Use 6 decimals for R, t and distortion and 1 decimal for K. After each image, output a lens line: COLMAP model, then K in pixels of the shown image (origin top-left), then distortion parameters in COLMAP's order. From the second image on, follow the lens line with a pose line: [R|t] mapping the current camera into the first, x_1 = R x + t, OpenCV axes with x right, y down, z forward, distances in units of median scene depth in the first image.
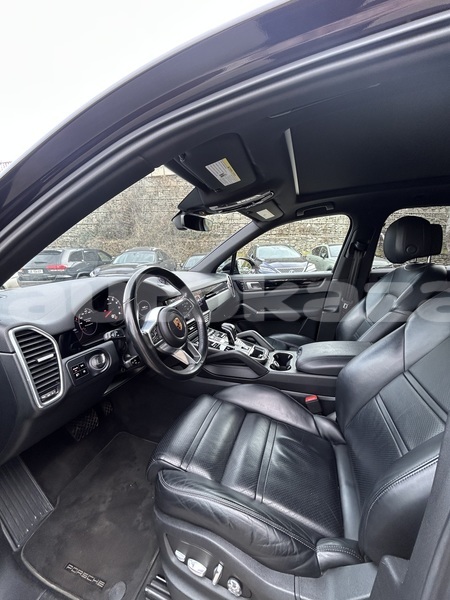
lens RADIAL K [[242.7, 0, 225.0], [0, 242.7, 300.0], [0, 0, 1]] dist [-0.000374, -0.000046]
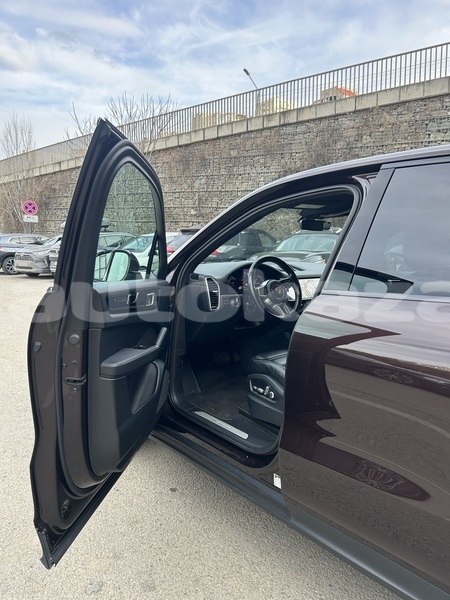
lens RADIAL K [[454.2, 0, 227.3], [0, 454.2, 304.1], [0, 0, 1]] dist [0.004804, 0.003967]
pose [[0.851255, 0.112040, -0.512652, 1.053721], [-0.131582, 0.991304, -0.001841, 0.228035], [0.507988, 0.069023, 0.858594, -1.750312]]
